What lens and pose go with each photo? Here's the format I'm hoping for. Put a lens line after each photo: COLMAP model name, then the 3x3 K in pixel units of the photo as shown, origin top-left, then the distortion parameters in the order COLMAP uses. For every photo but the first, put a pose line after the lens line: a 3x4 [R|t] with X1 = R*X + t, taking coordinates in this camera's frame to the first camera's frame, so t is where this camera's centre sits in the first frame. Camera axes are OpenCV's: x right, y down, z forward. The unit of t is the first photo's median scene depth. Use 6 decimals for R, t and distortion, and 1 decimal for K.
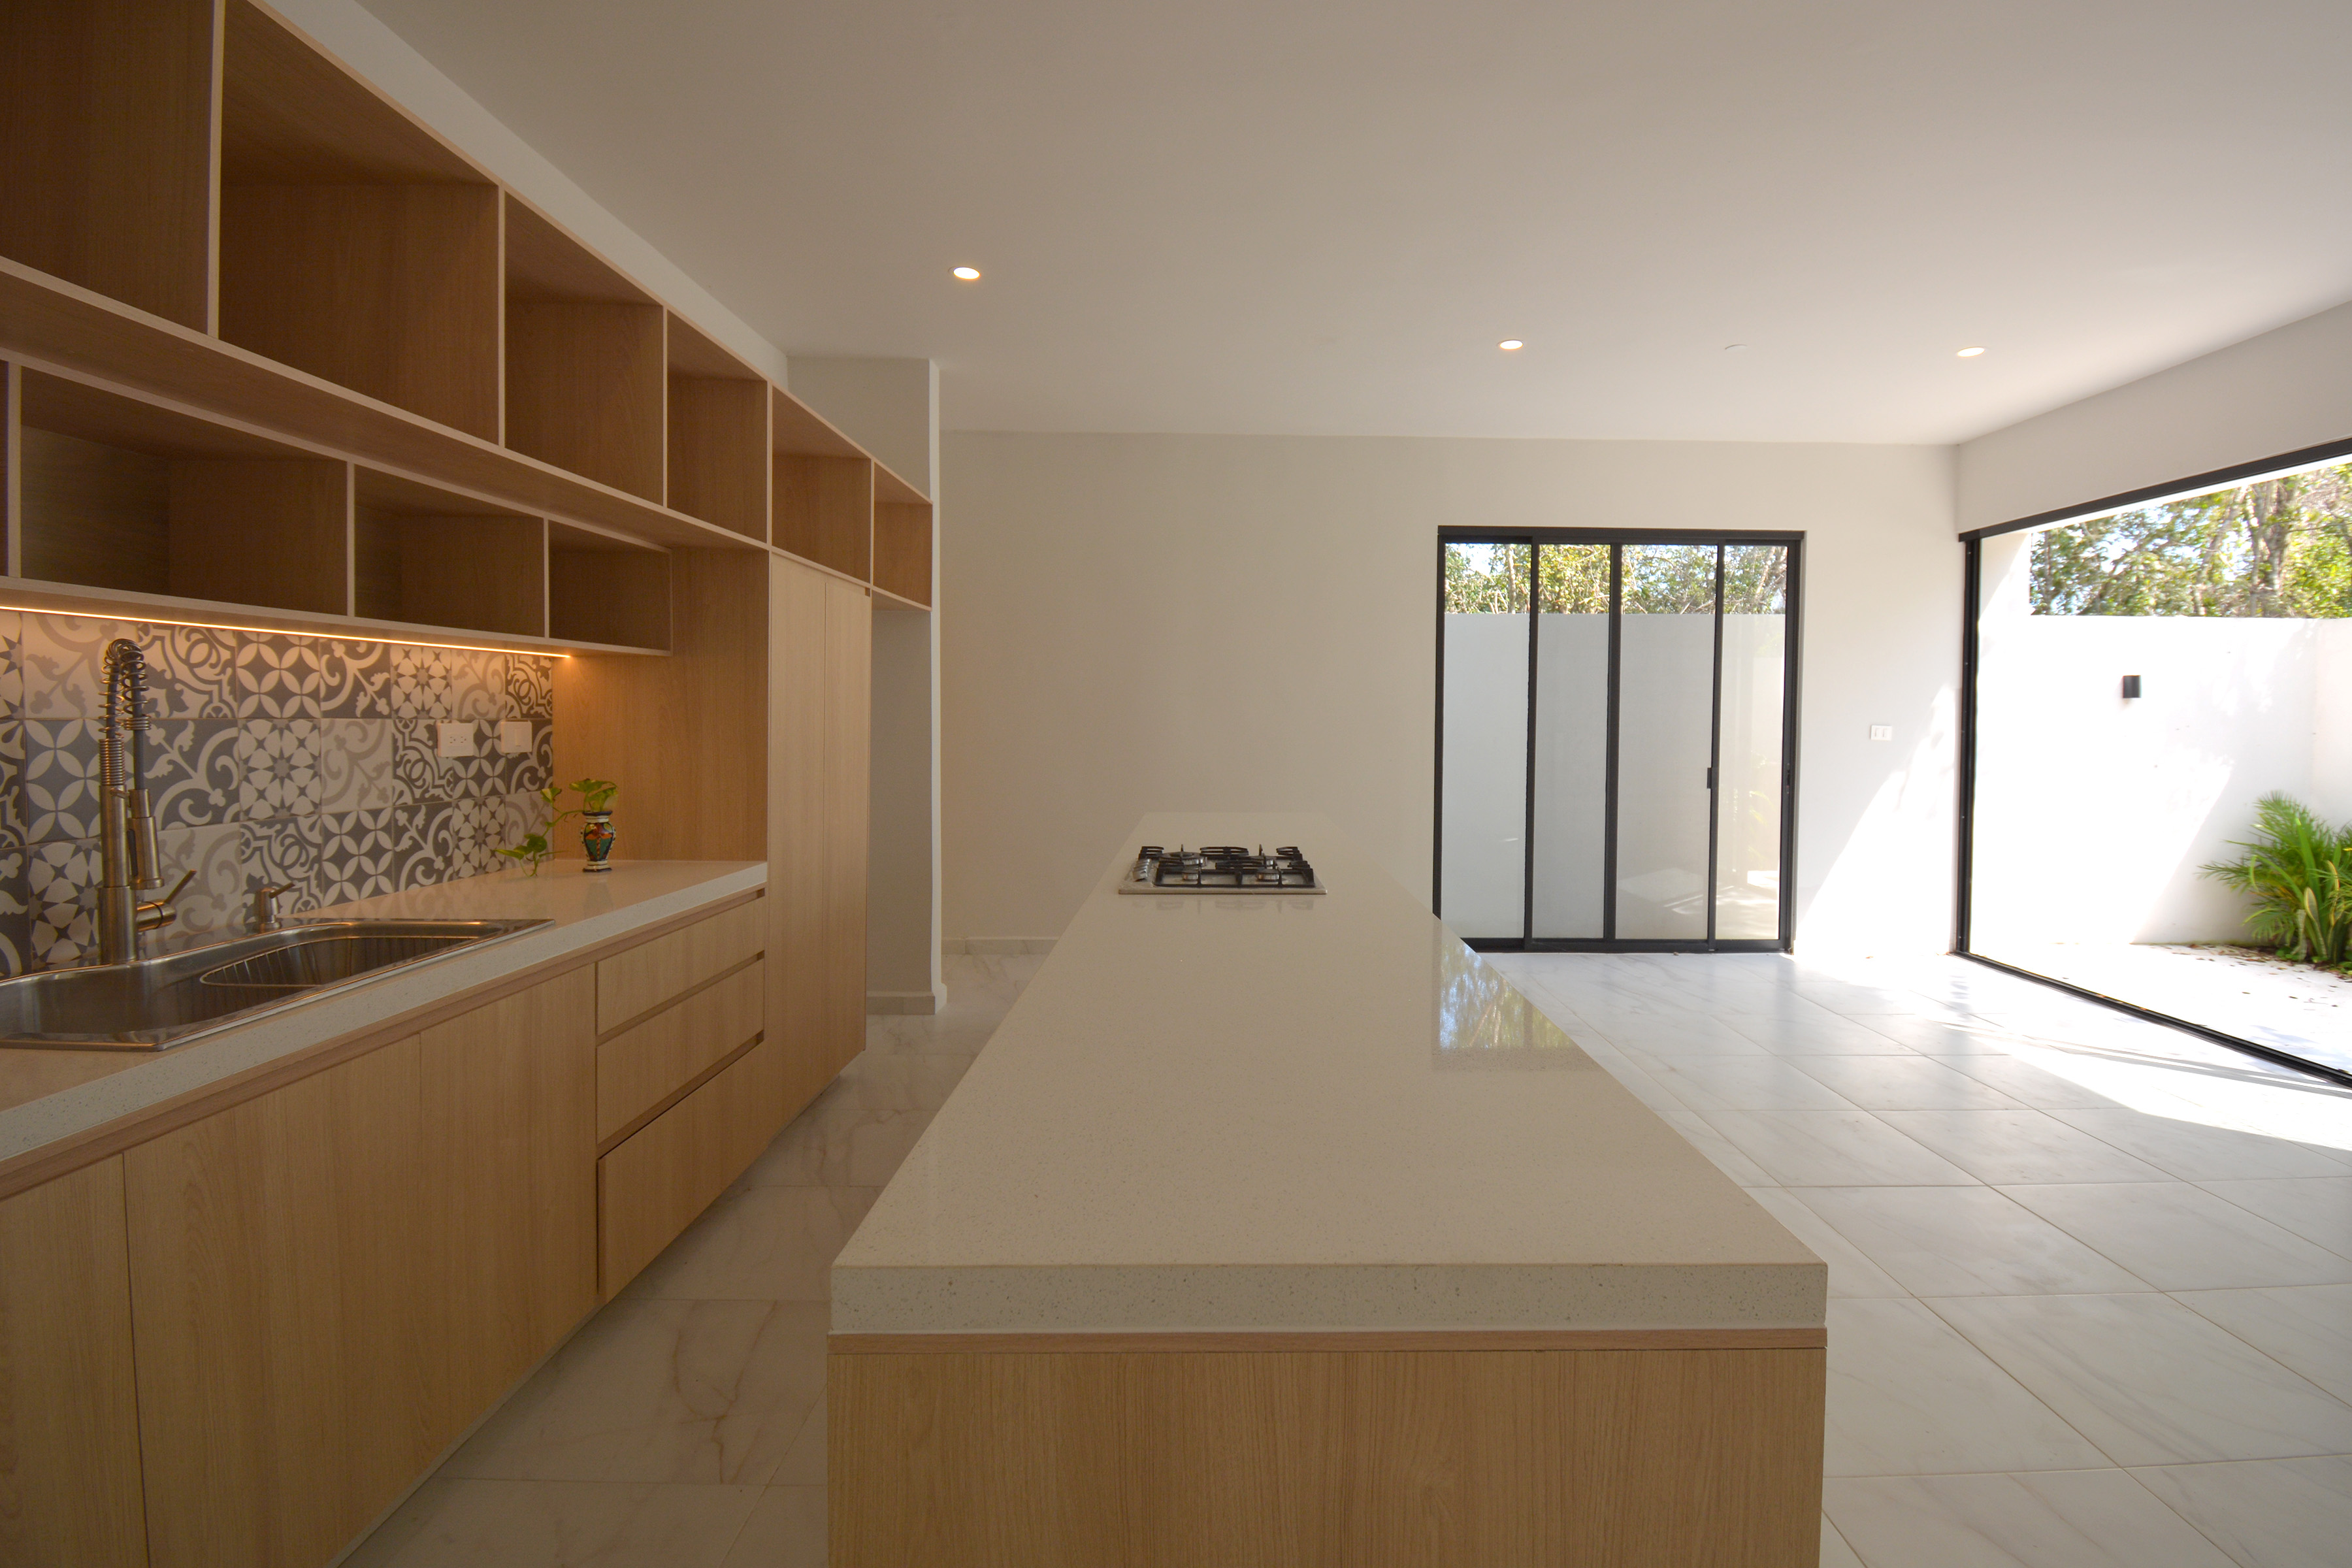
lens RADIAL K [[1094.1, 0, 1181.4], [0, 1094.1, 772.6], [0, 0, 1]] dist [0.003970, -0.009286]
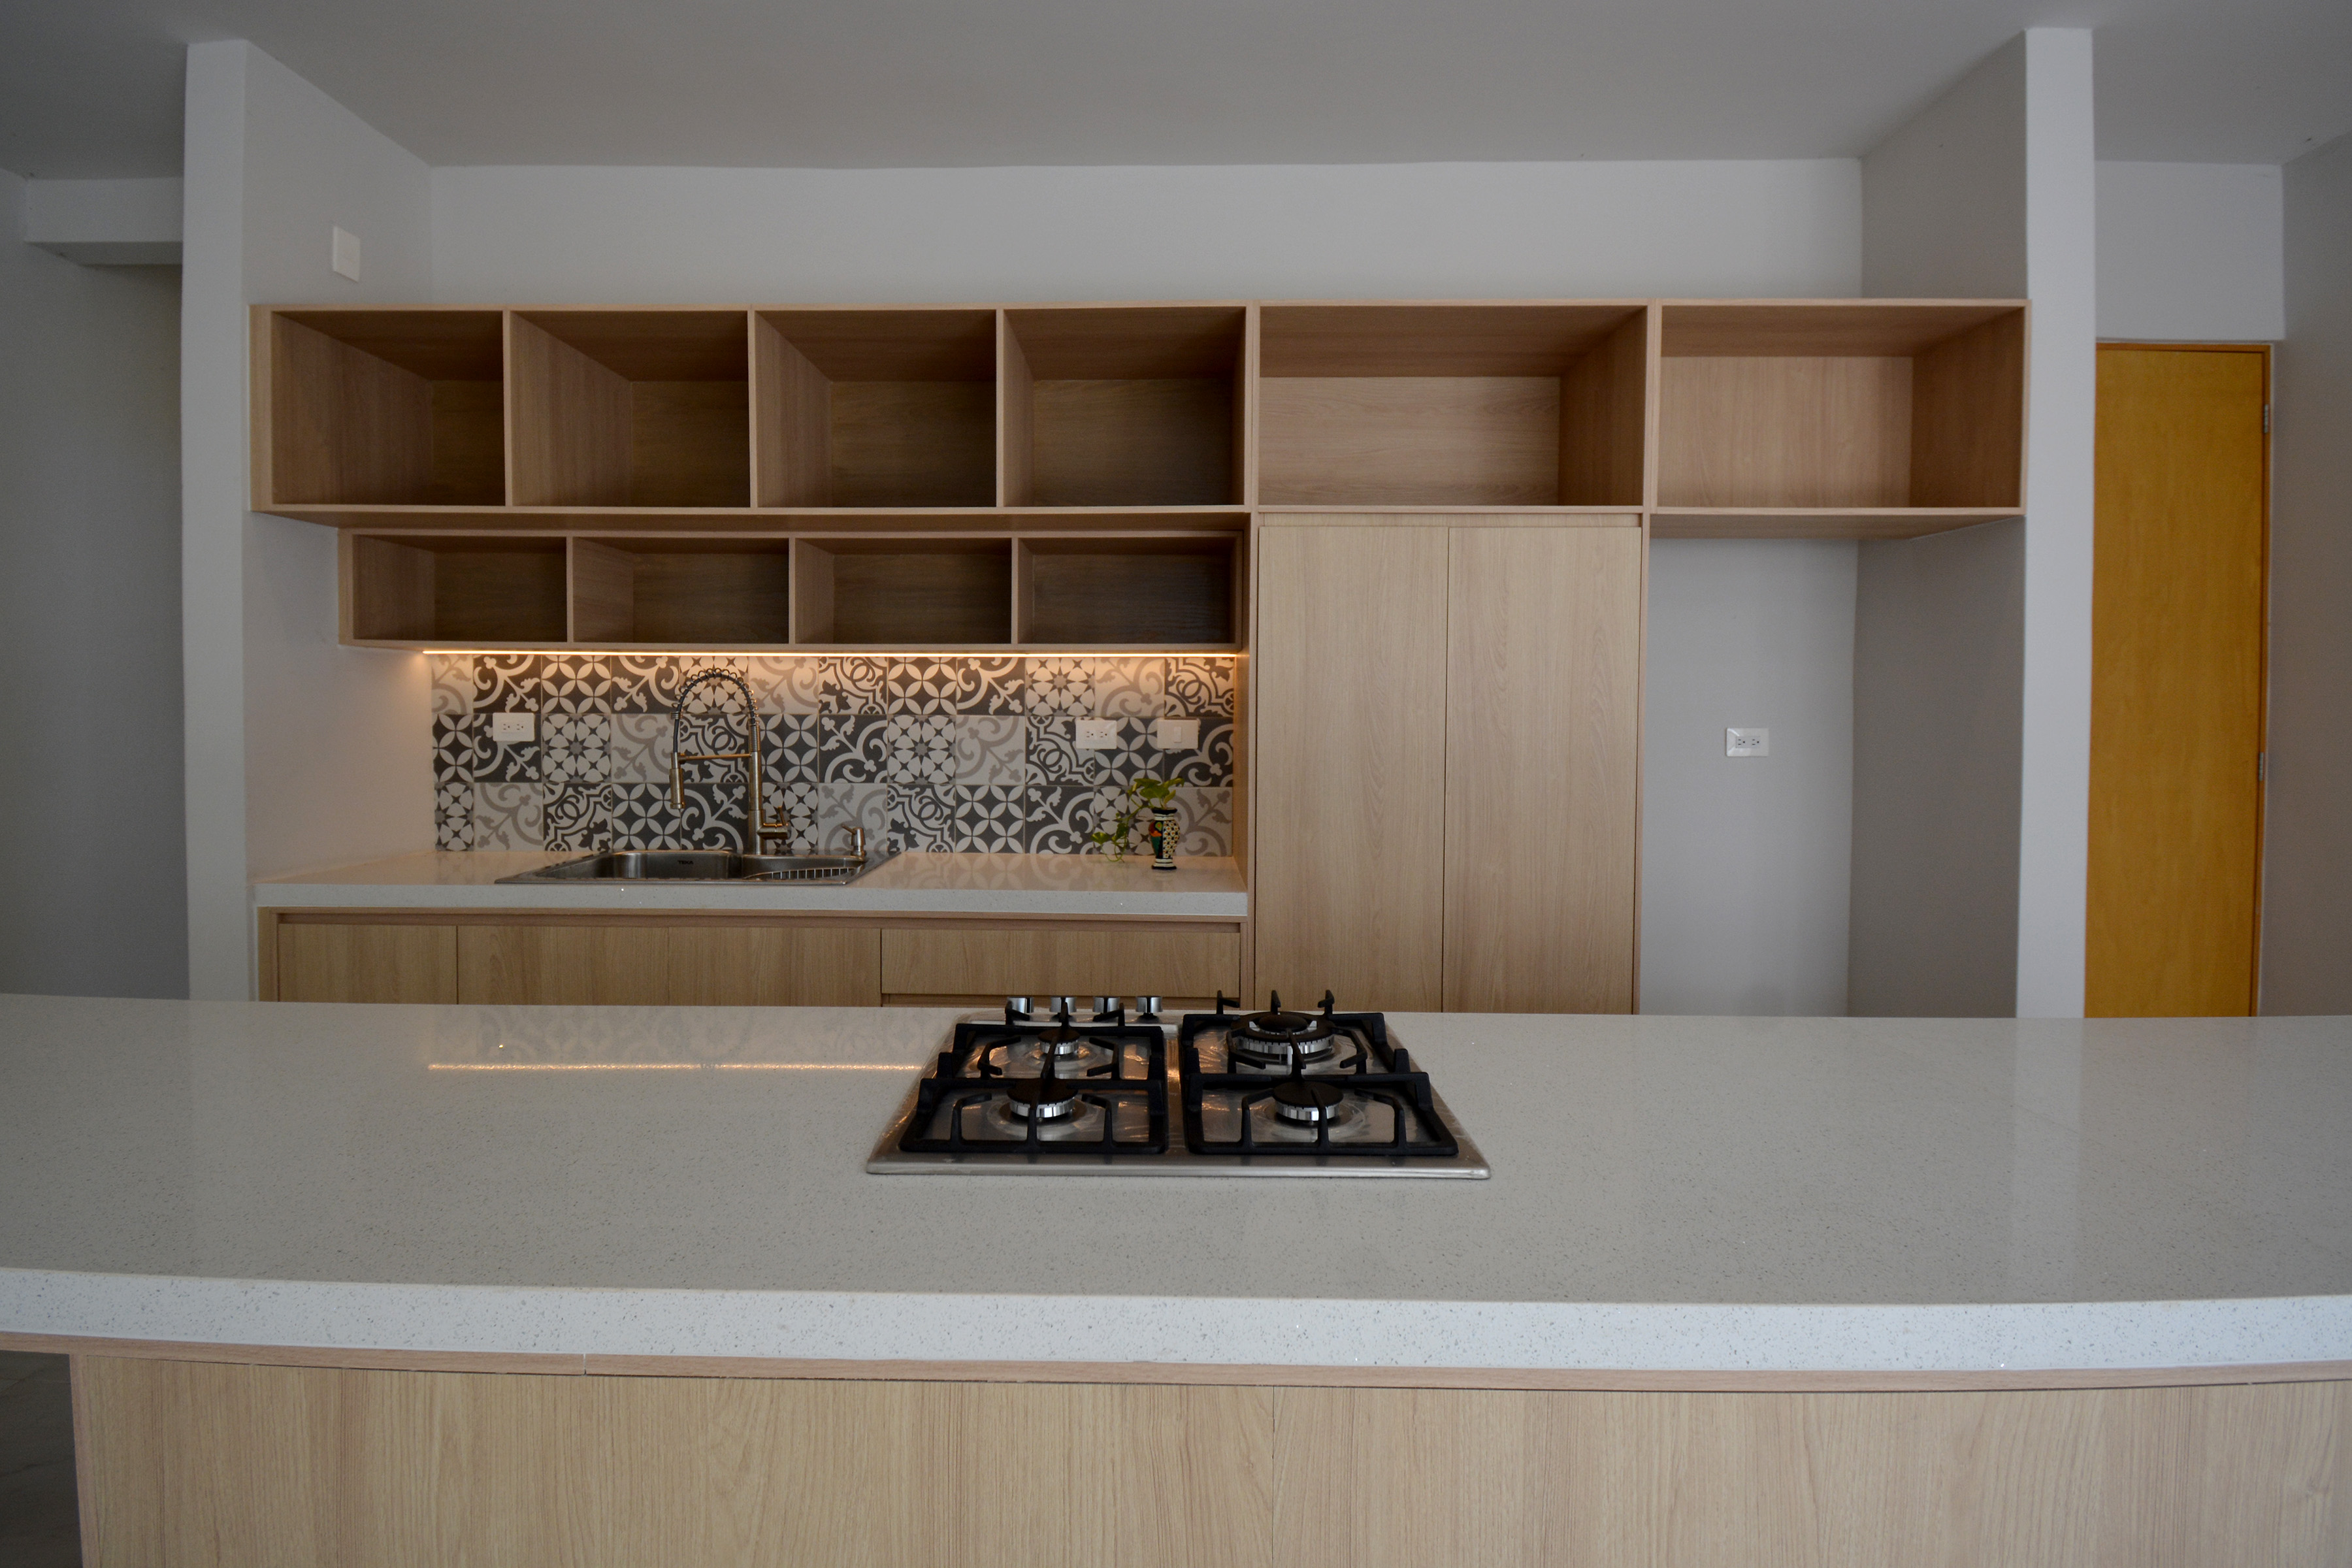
lens RADIAL K [[1094.1, 0, 1132.2], [0, 1094.1, 732.9], [0, 0, 1]] dist [0.003970, -0.009286]
pose [[0.008622, 0.010047, -0.999912, 0.558759], [-0.057265, 0.998313, 0.009537, -0.049848], [0.998322, 0.057178, 0.009182, 1.138356]]
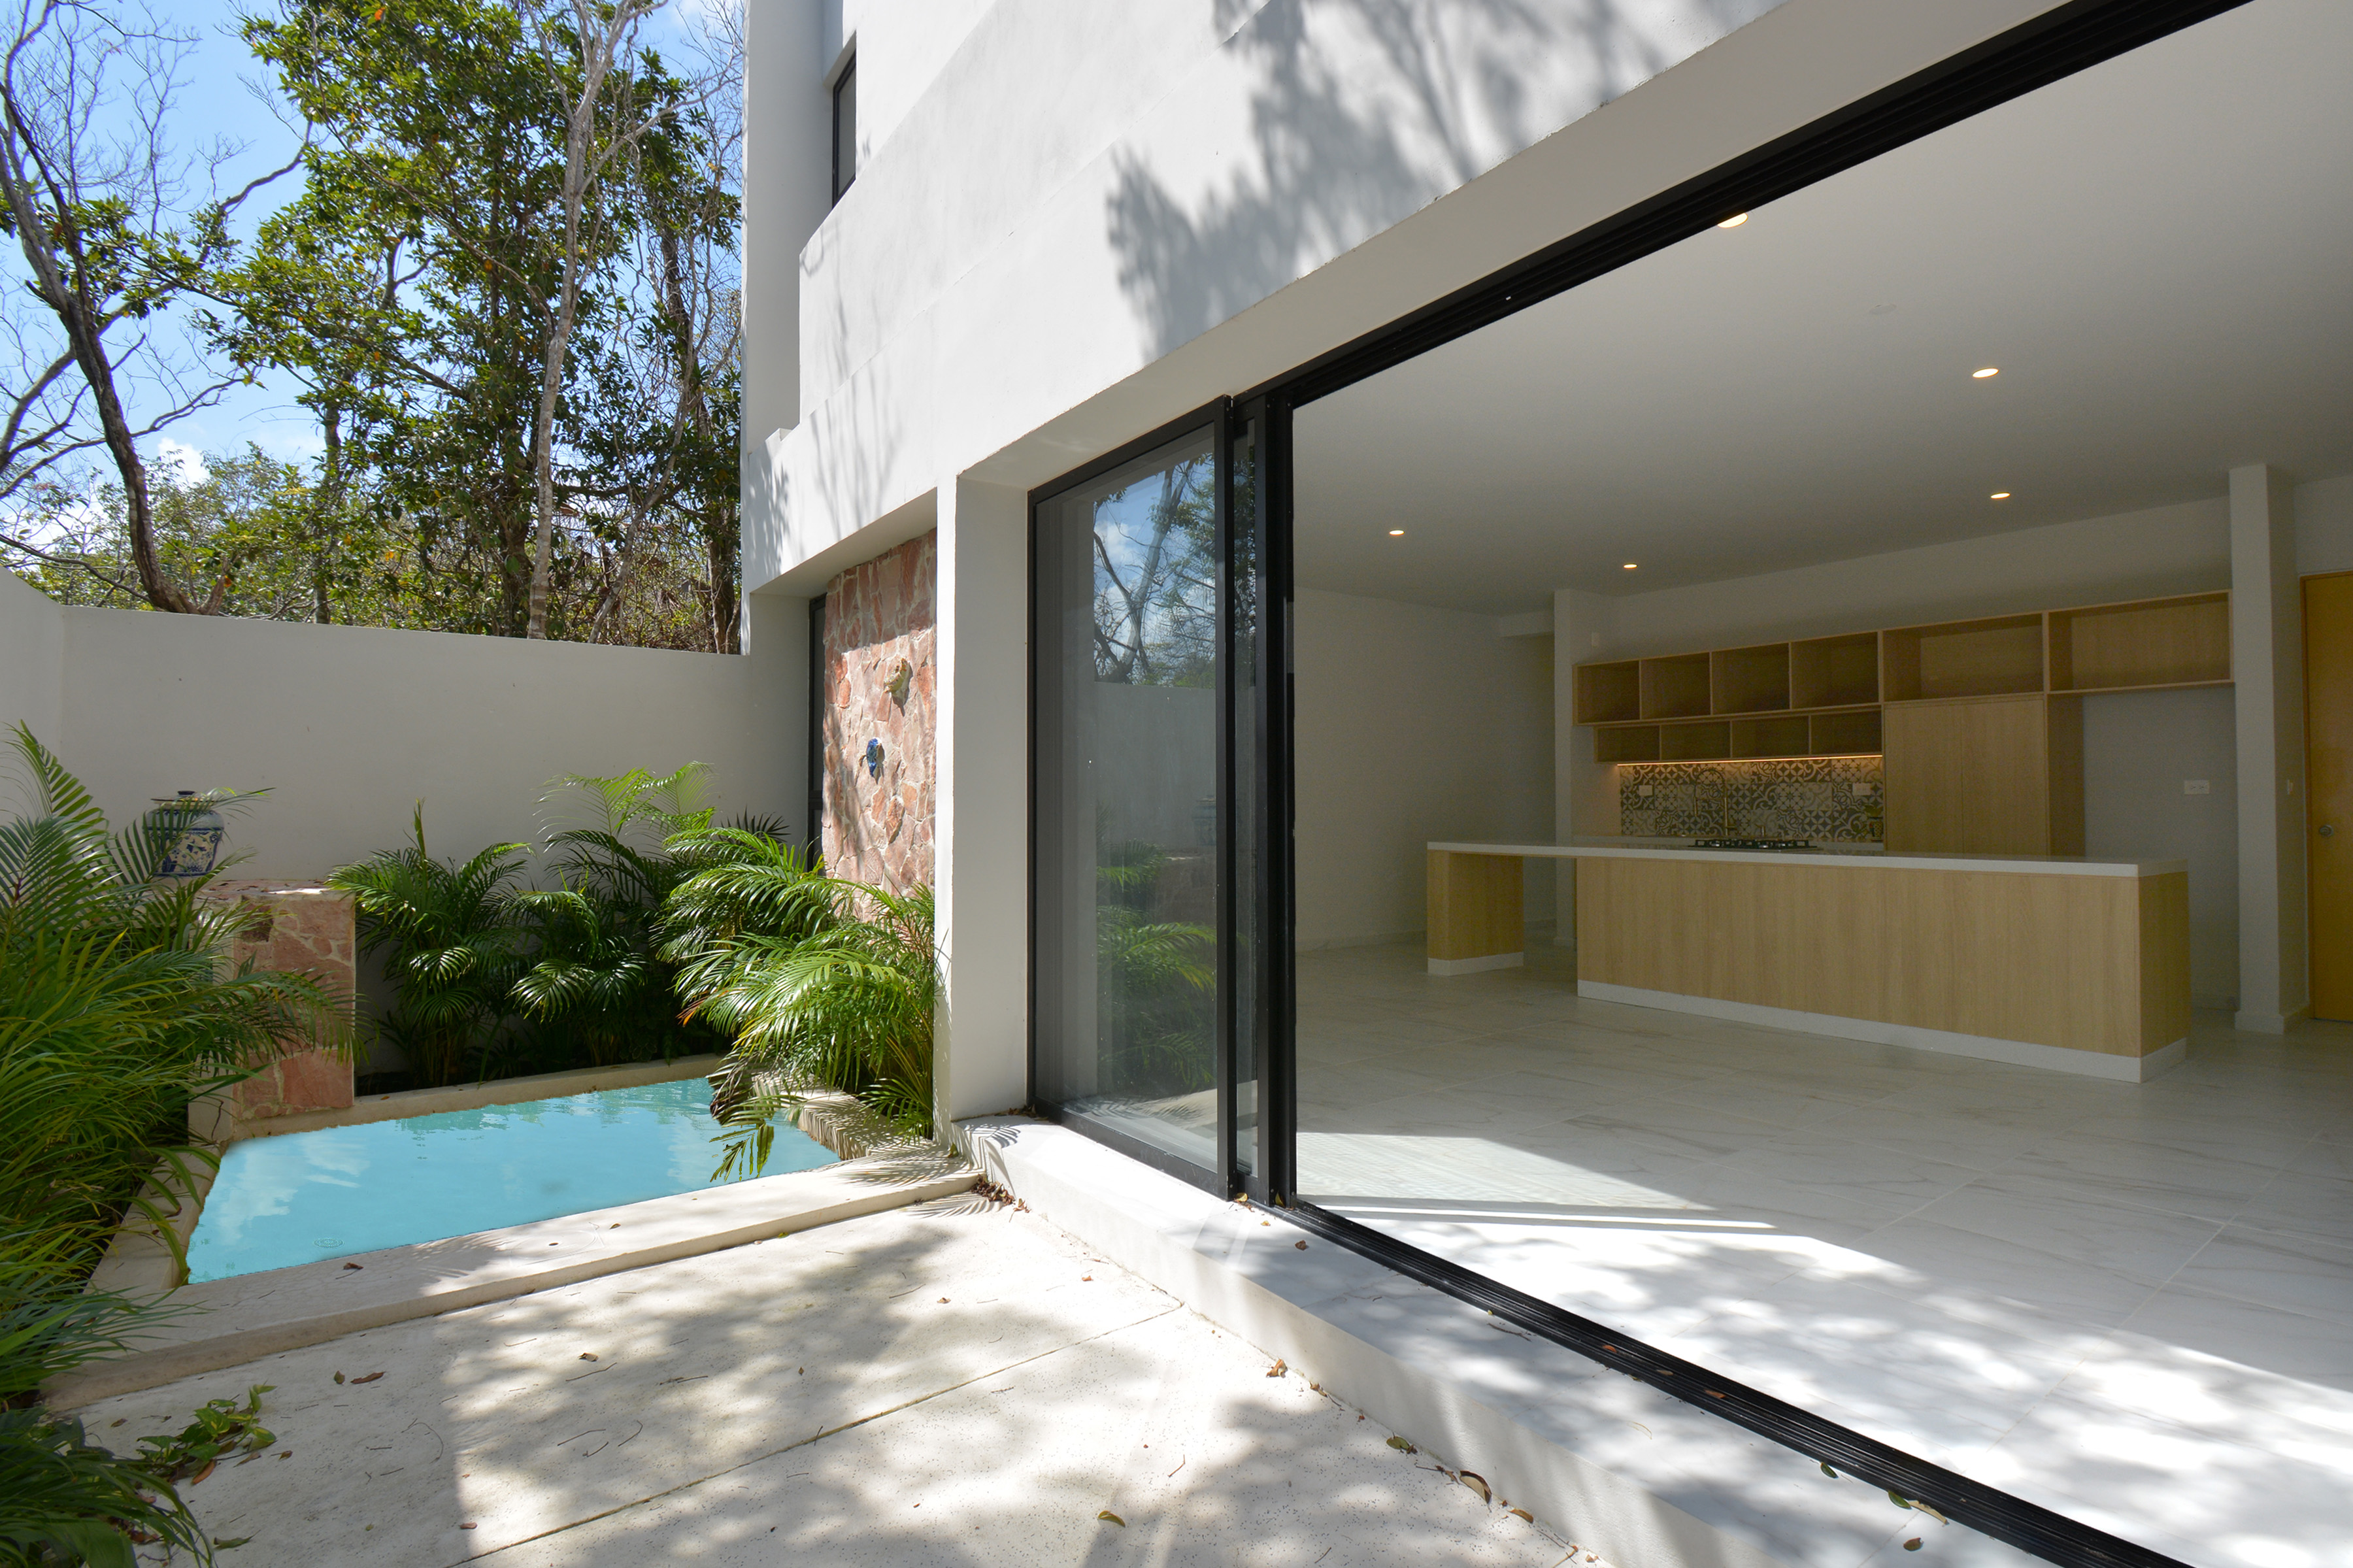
lens RADIAL K [[1094.6, 0, 1306.0], [0, 1094.6, 784.4], [0, 0, 1]] dist [0.003970, -0.009286]
pose [[-0.744020, -0.023167, -0.667756, 2.528689], [-0.042140, 0.999036, 0.012291, -0.018493], [0.666827, 0.037284, -0.744279, 2.375344]]
